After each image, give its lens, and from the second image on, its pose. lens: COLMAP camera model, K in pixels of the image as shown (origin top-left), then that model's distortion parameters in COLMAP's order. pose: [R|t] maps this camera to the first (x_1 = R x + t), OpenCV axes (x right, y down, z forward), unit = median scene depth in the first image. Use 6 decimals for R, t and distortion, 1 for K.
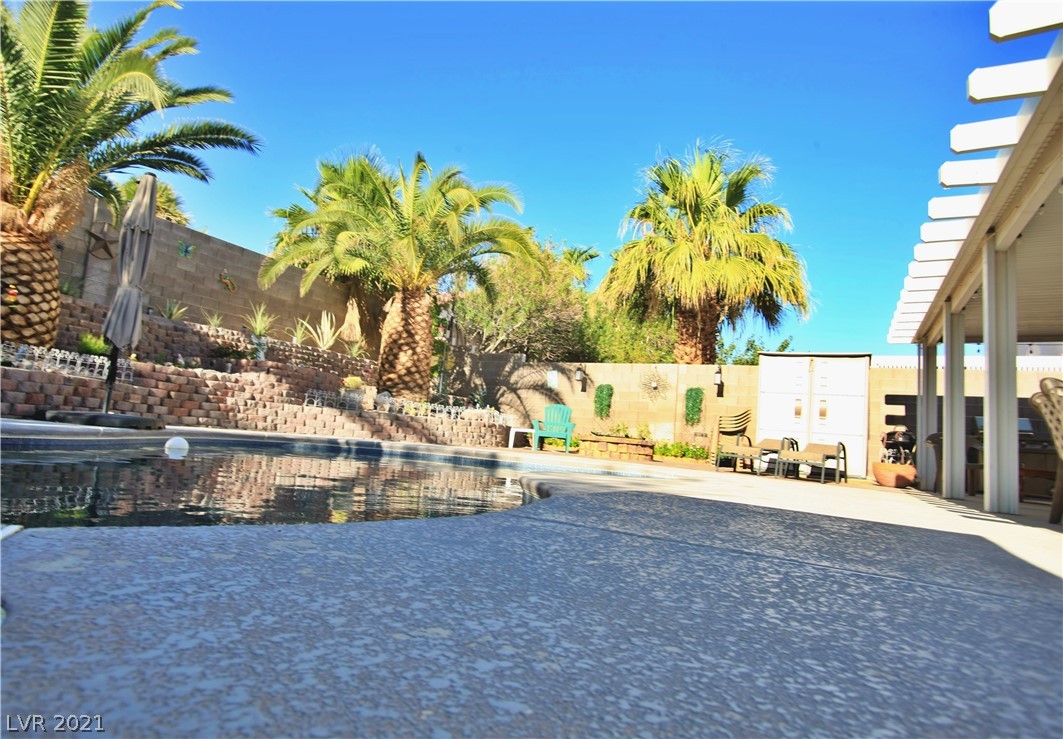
lens RADIAL K [[647.2, 0, 529.1], [0, 647.2, 363.6], [0, 0, 1]] dist [-0.043360, -0.001324]
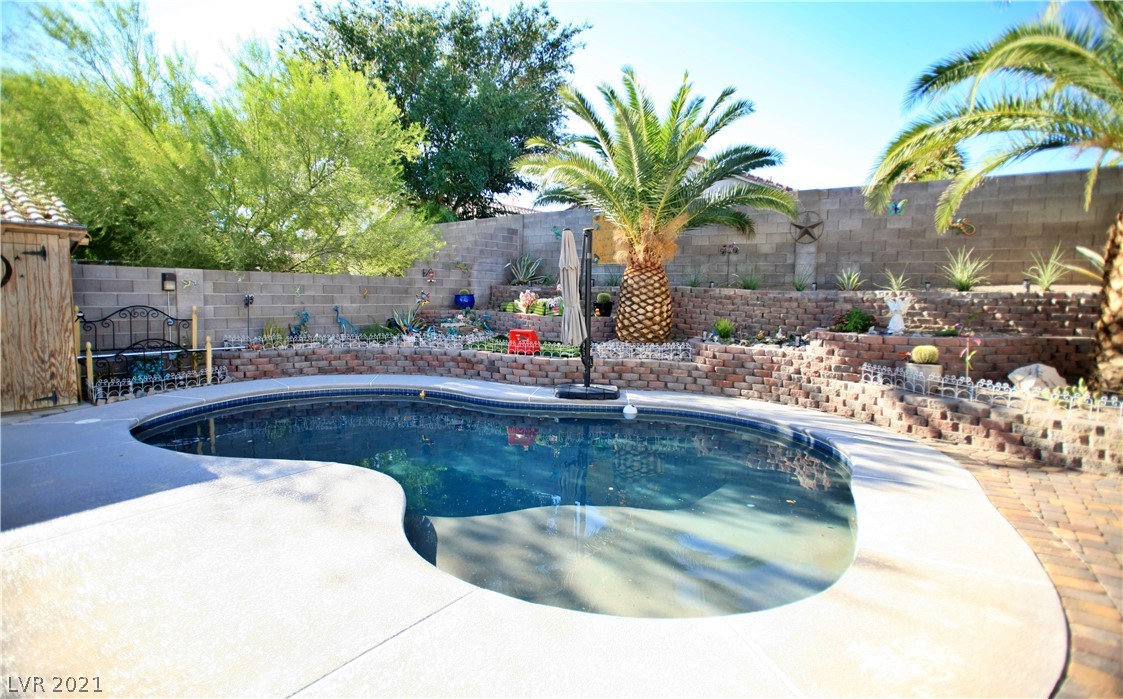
lens RADIAL K [[576.7, 0, 558.1], [0, 576.7, 343.9], [0, 0, 1]] dist [-0.000368, -0.000172]
pose [[-0.155599, 0.004344, -0.987811, 0.506042], [0.085322, 0.996312, -0.009059, -0.012909], [0.984129, -0.085691, -0.155396, 0.799345]]
